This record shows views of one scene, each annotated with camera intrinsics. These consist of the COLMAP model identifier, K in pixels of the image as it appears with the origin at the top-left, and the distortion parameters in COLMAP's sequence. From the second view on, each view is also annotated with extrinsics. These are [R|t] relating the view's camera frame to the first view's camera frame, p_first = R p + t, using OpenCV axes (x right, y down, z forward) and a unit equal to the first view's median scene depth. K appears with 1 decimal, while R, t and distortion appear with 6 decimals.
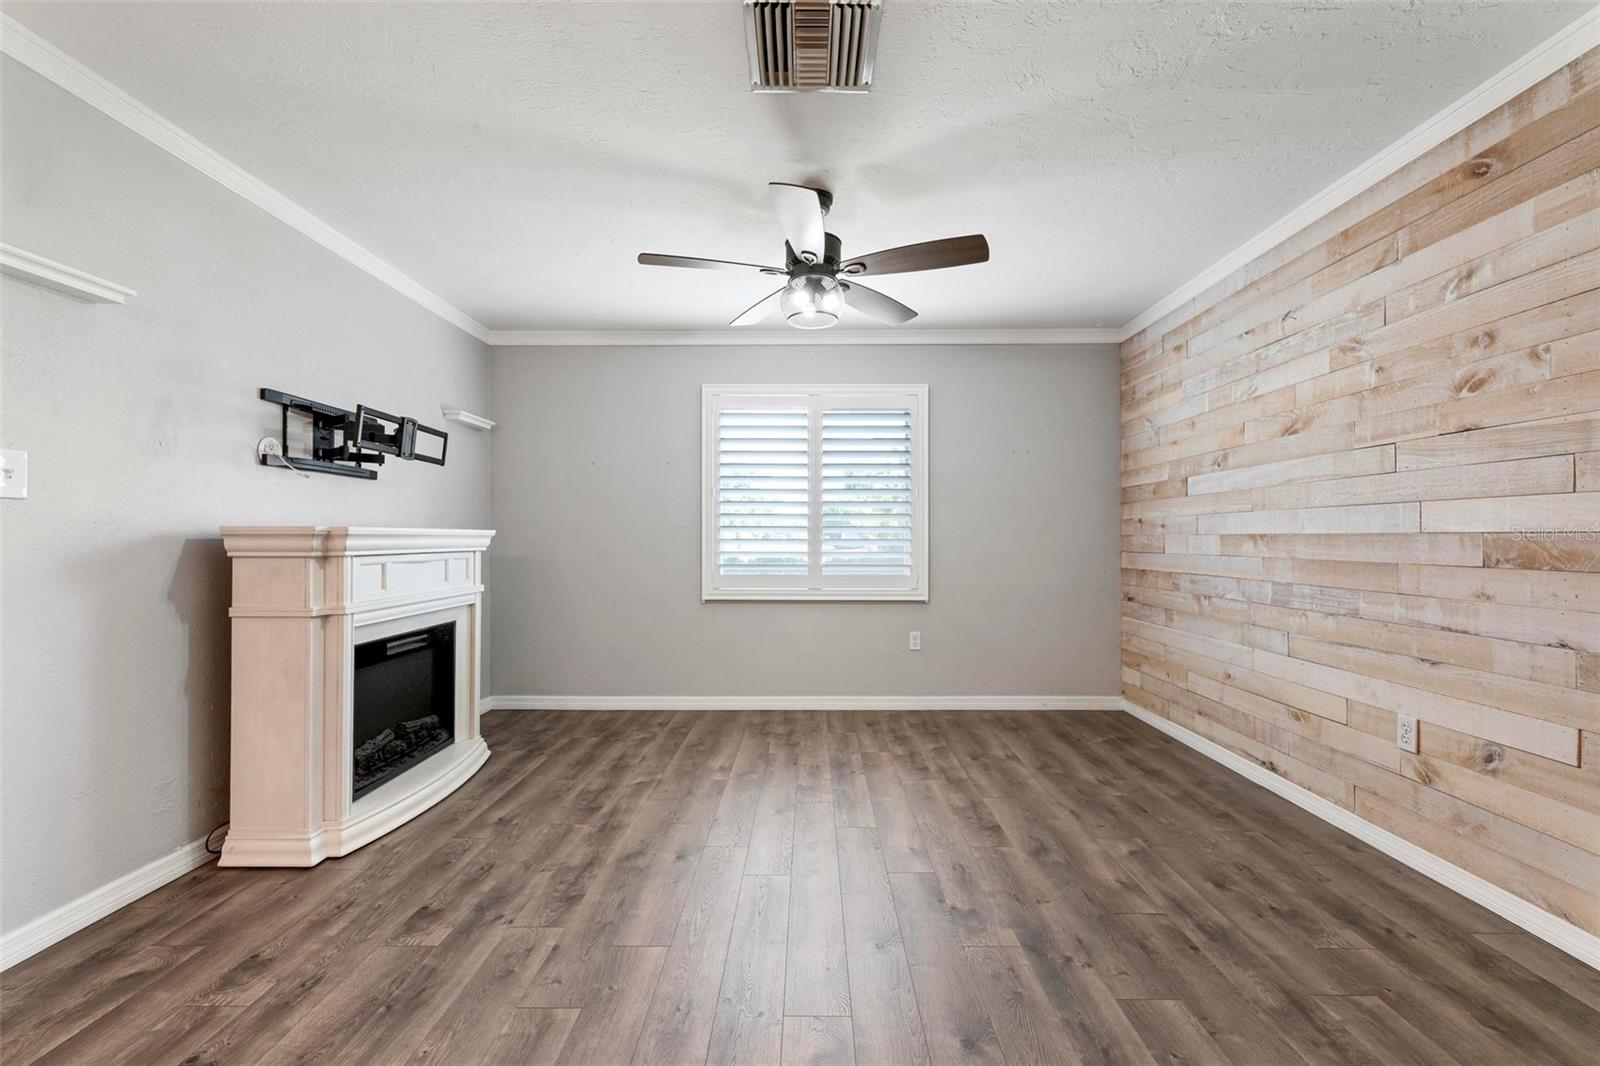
lens RADIAL K [[656.9, 0, 798.8], [0, 656.9, 533.7], [0, 0, 1]] dist [0.001359, 0.001111]
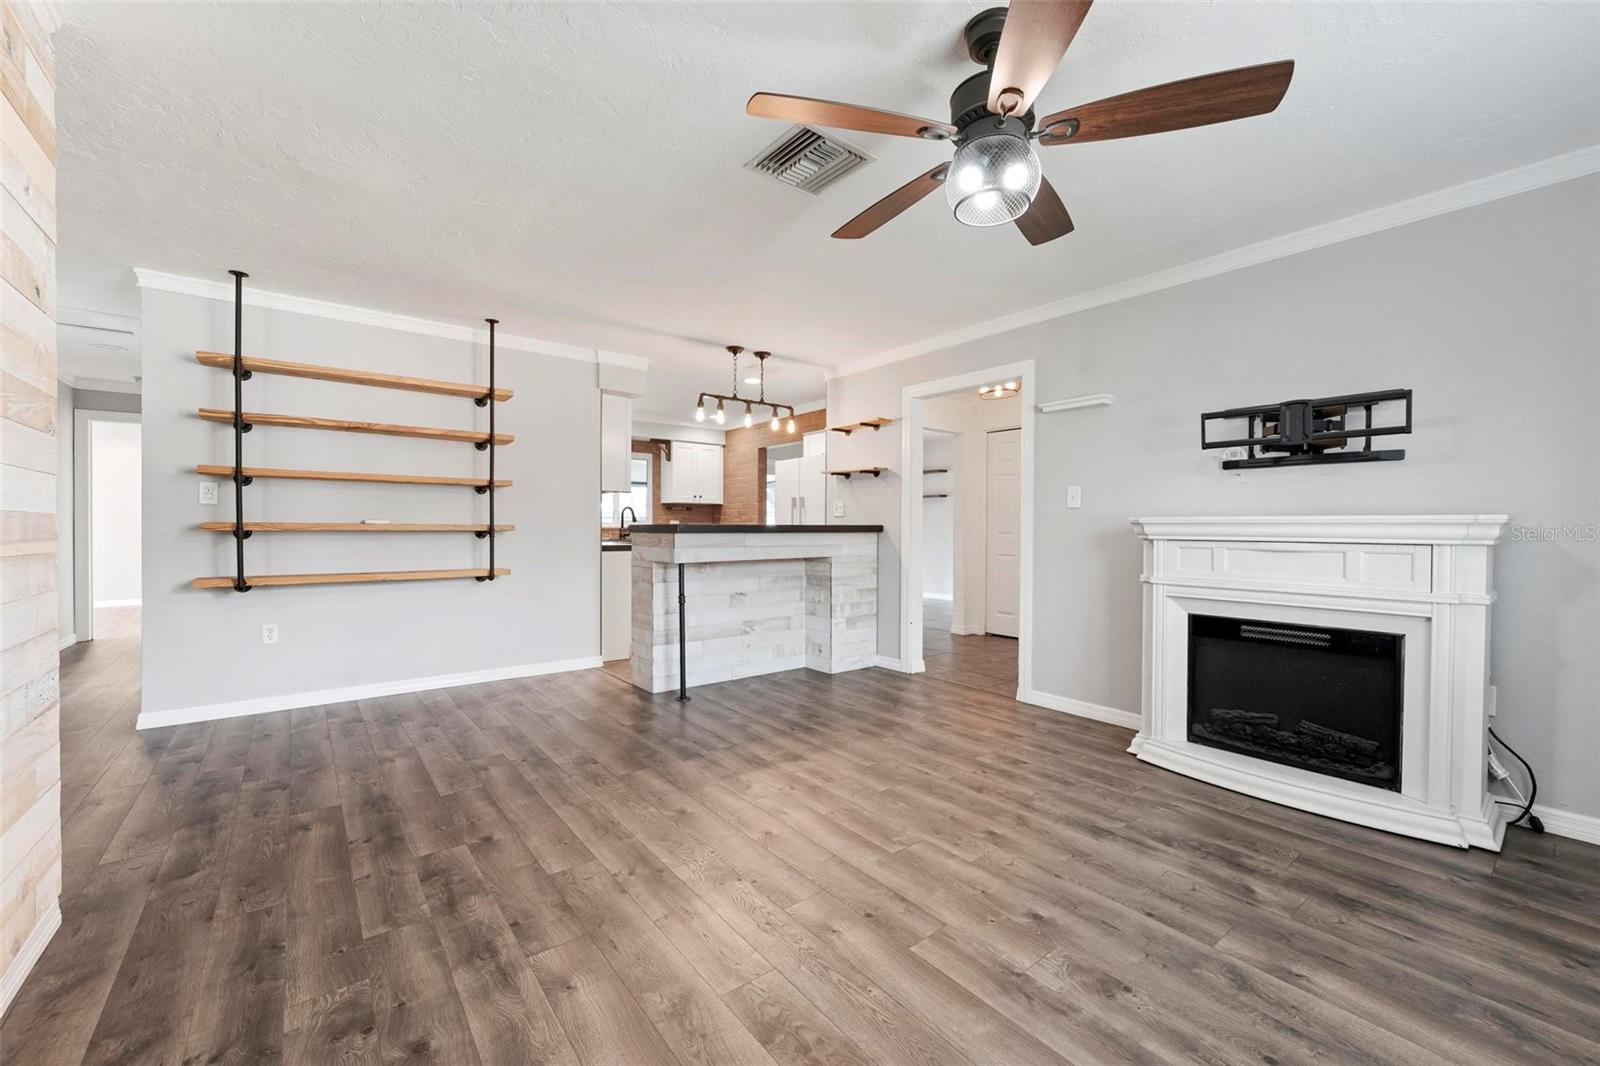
lens RADIAL K [[631.9, 0, 808.9], [0, 631.9, 538.1], [0, 0, 1]] dist [0.007720, -0.000728]
pose [[-0.767847, 0.008429, -0.640577, 0.598012], [-0.001074, 0.999895, 0.014445, 0.012363], [0.640632, 0.011780, -0.767758, 1.391626]]
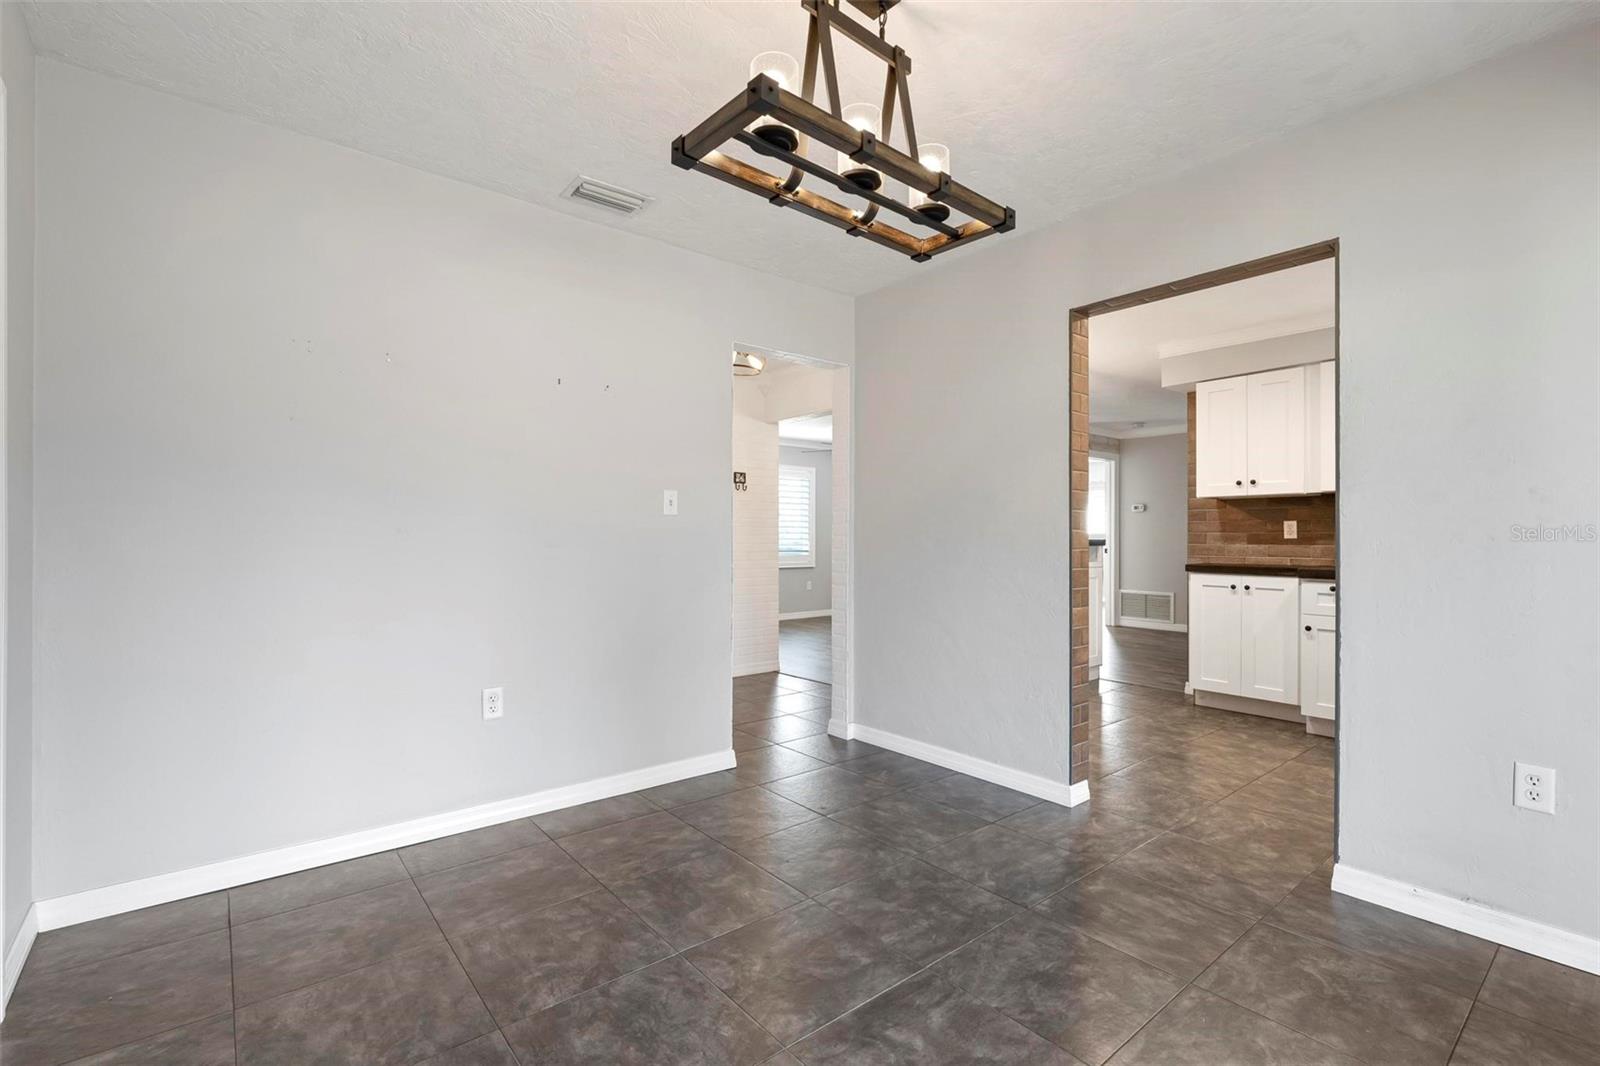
lens RADIAL K [[704.6, 0, 806.8], [0, 704.6, 532.7], [0, 0, 1]] dist [0.000828, -0.000372]
pose [[0.765305, 0.005835, 0.643642, -2.155129], [-0.004207, 0.999983, -0.004064, -0.005907], [-0.643654, 0.000403, 0.765316, -1.259762]]
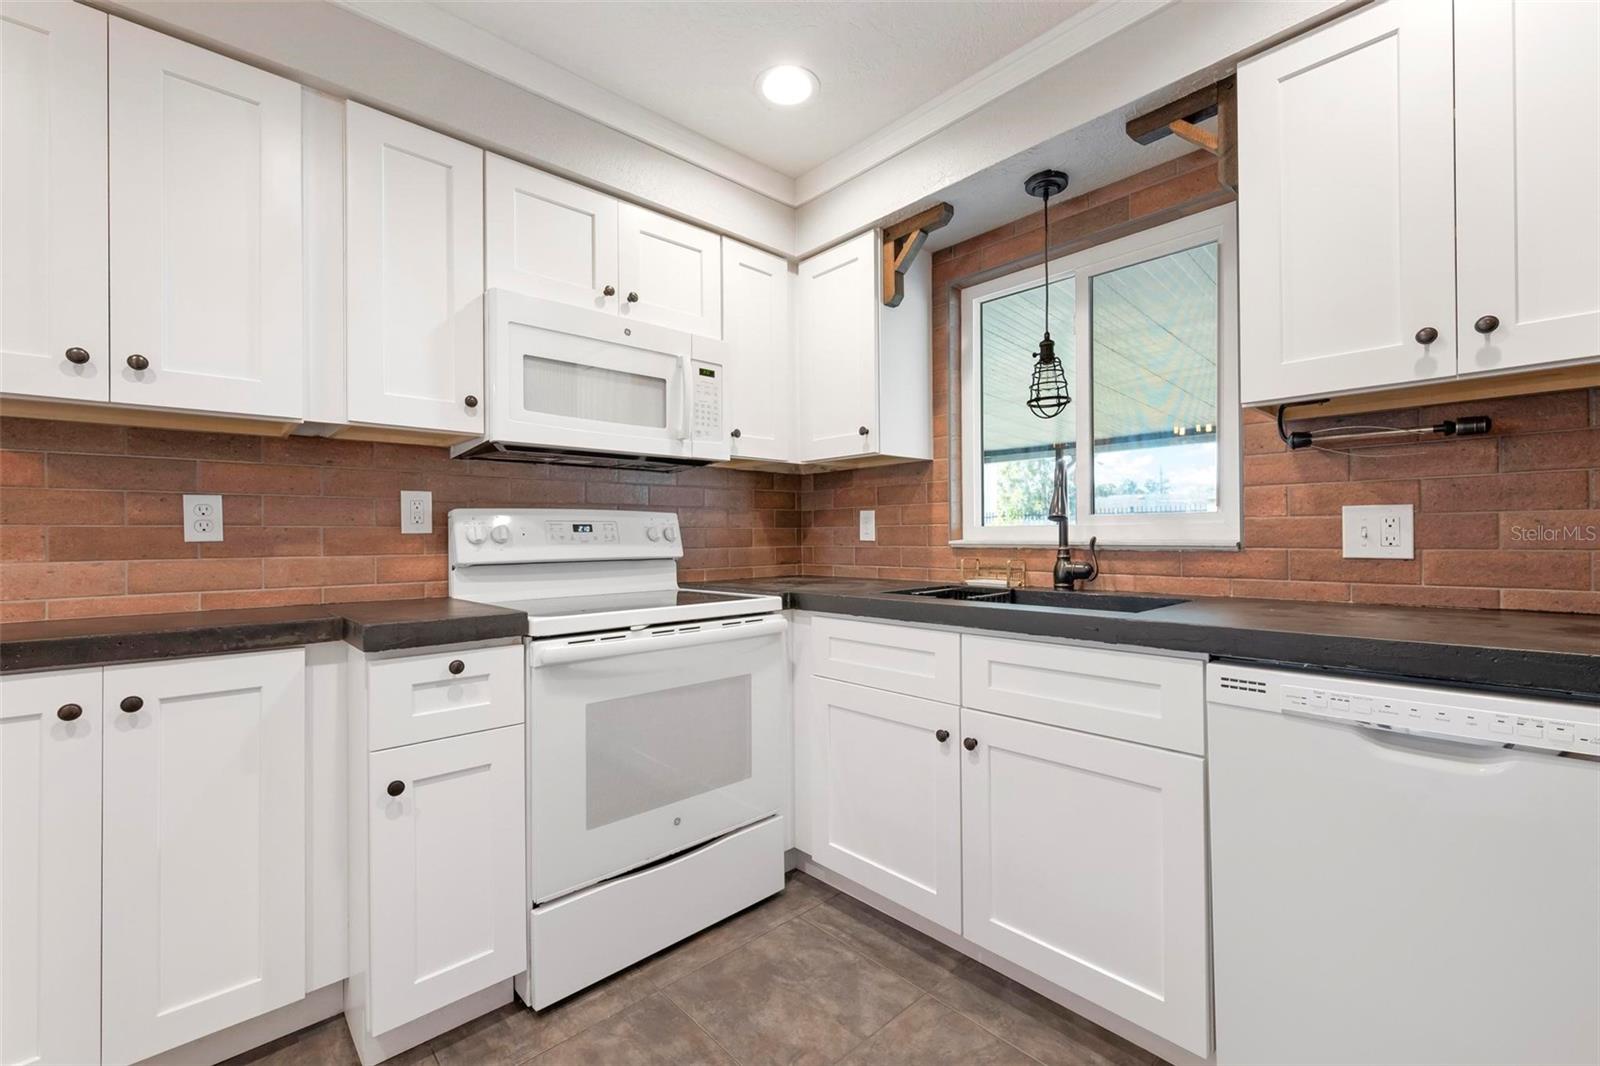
lens RADIAL K [[656.9, 0, 798.8], [0, 656.9, 535.5], [0, 0, 1]] dist [0.001359, 0.001111]
pose [[-0.689386, 0.008304, 0.724346, -0.986644], [0.007158, 0.999964, -0.004651, -0.002699], [-0.724359, 0.001979, -0.689421, -0.691508]]
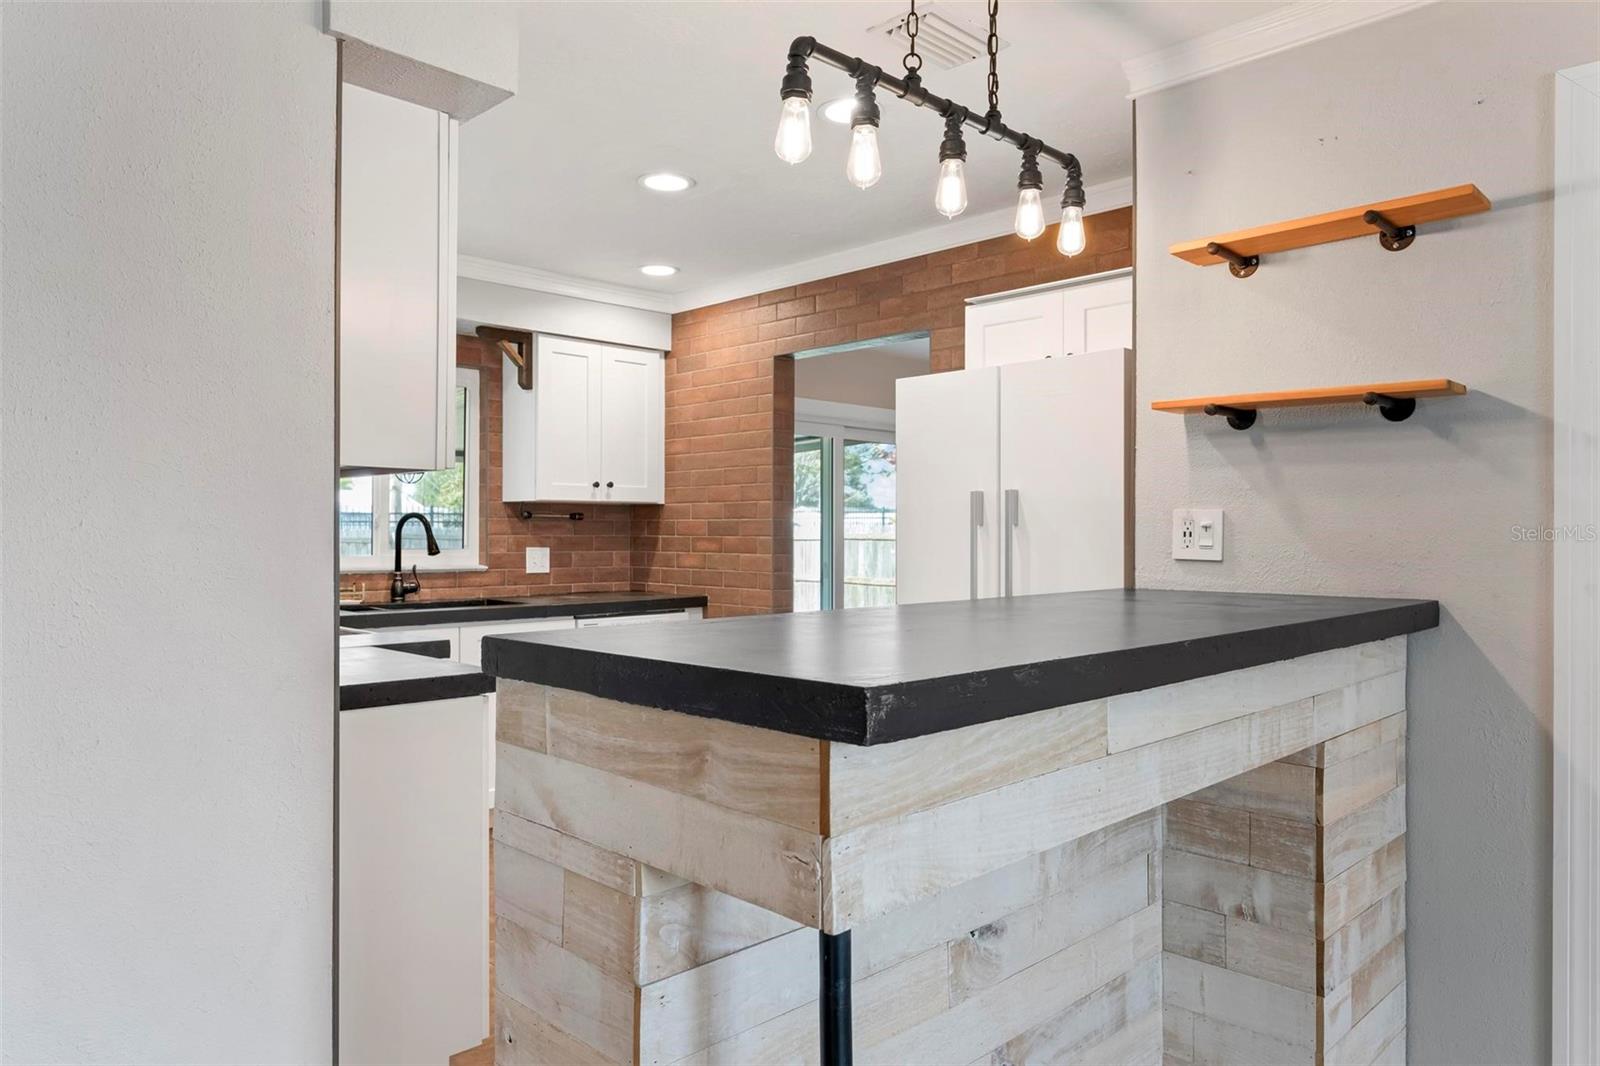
lens RADIAL K [[1065.4, 0, 804.9], [0, 1065.4, 536.5], [0, 0, 1]] dist [-0.003946, 0.001006]
pose [[-0.701619, 0.001325, -0.712551, 0.166738], [0.000300, 0.999999, 0.001565, -0.052865], [0.712552, 0.000884, -0.701619, 0.300560]]
